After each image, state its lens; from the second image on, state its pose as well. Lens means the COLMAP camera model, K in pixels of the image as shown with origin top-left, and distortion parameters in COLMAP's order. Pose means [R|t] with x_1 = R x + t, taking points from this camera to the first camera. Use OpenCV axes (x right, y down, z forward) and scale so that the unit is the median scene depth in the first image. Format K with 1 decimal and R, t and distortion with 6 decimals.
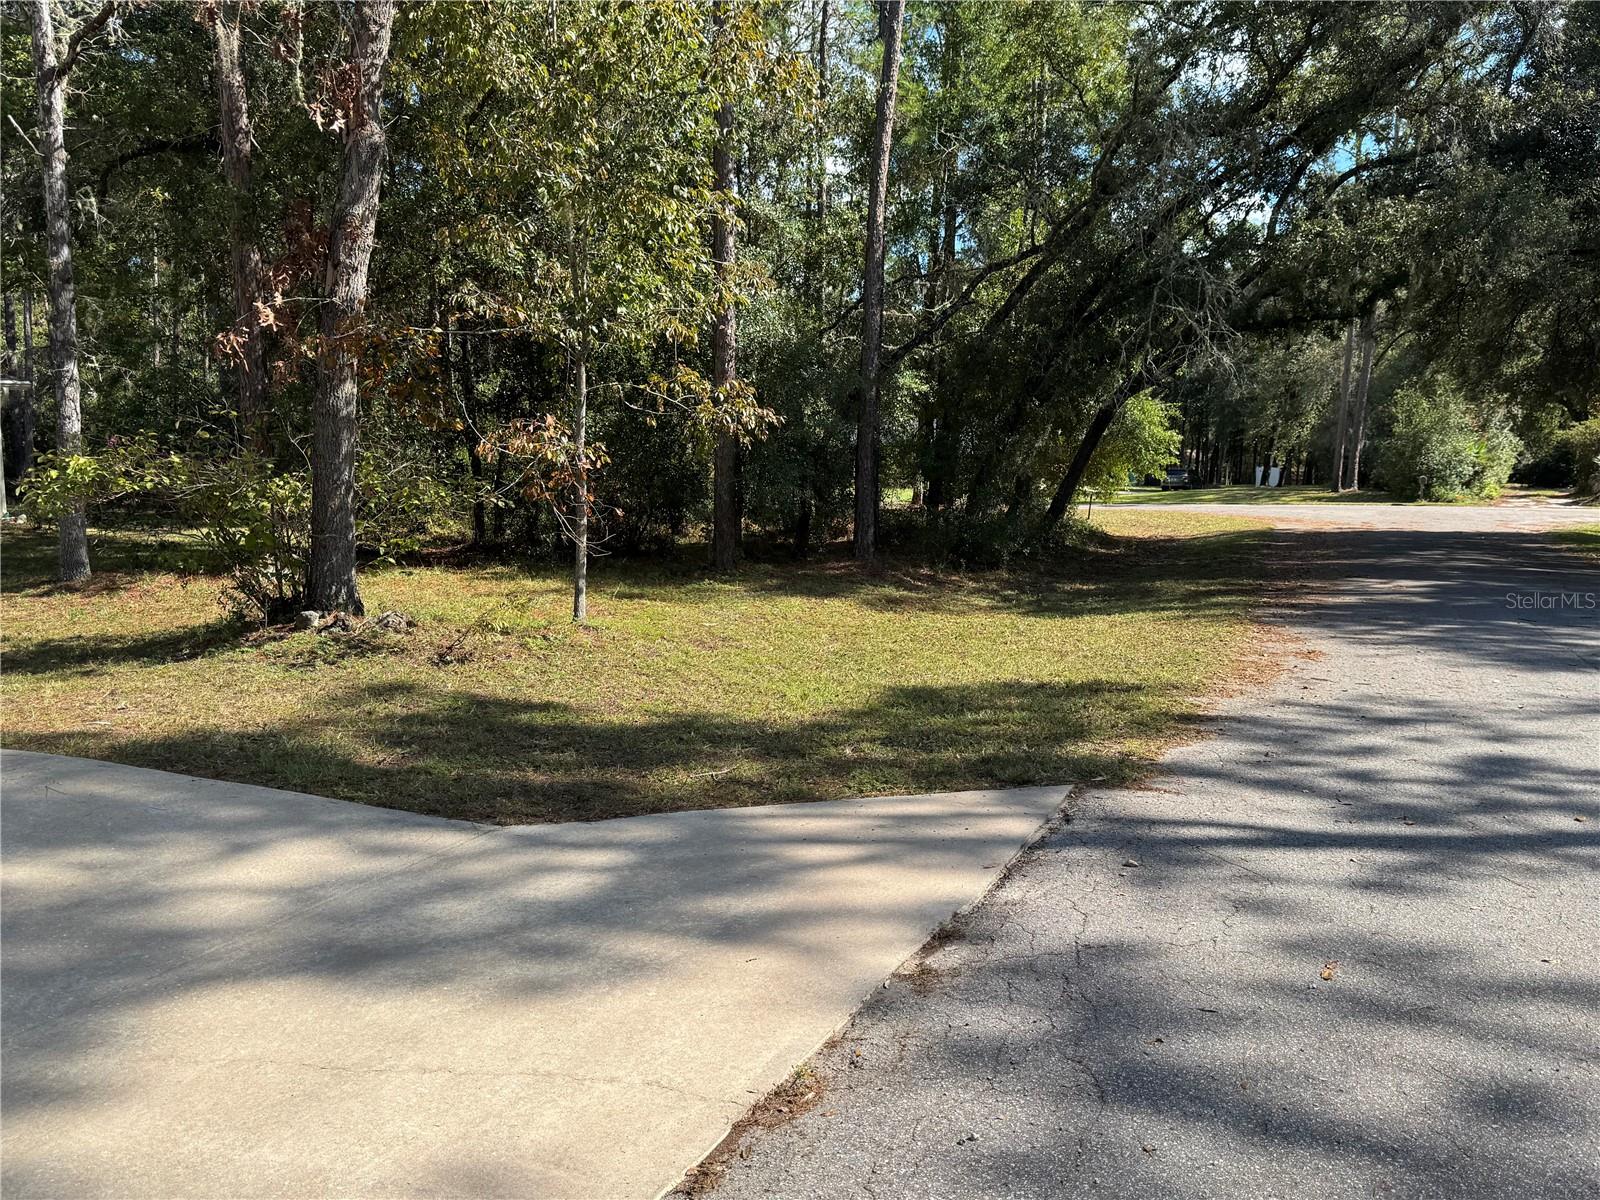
lens RADIAL K [[1254.6, 0, 800.0], [0, 1254.6, 600.0], [0, 0, 1]] dist [-0.009770, -0.010373]
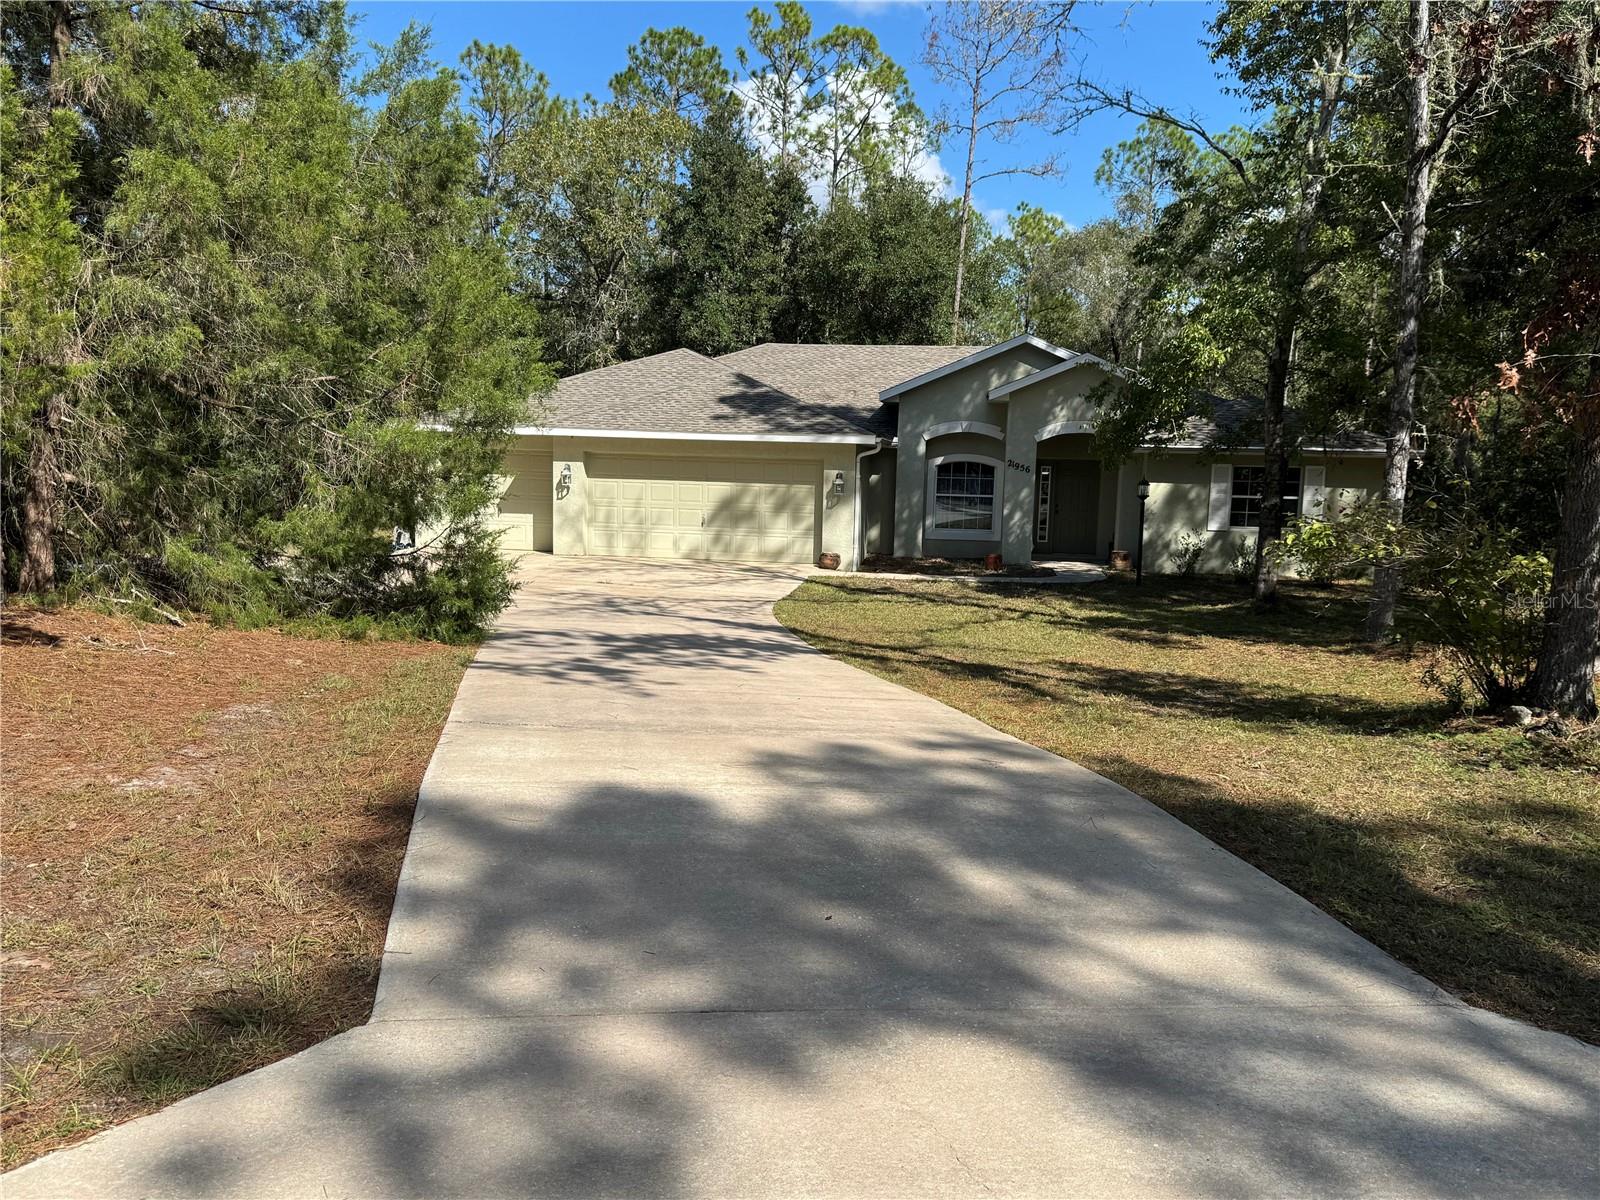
lens RADIAL K [[1254.6, 0, 800.0], [0, 1254.6, 600.0], [0, 0, 1]] dist [-0.009770, -0.010373]
pose [[0.497858, 0.089449, -0.862634, 0.104829], [-0.135556, 0.990467, 0.024469, -0.017348], [0.856599, 0.104753, 0.505237, 0.108263]]
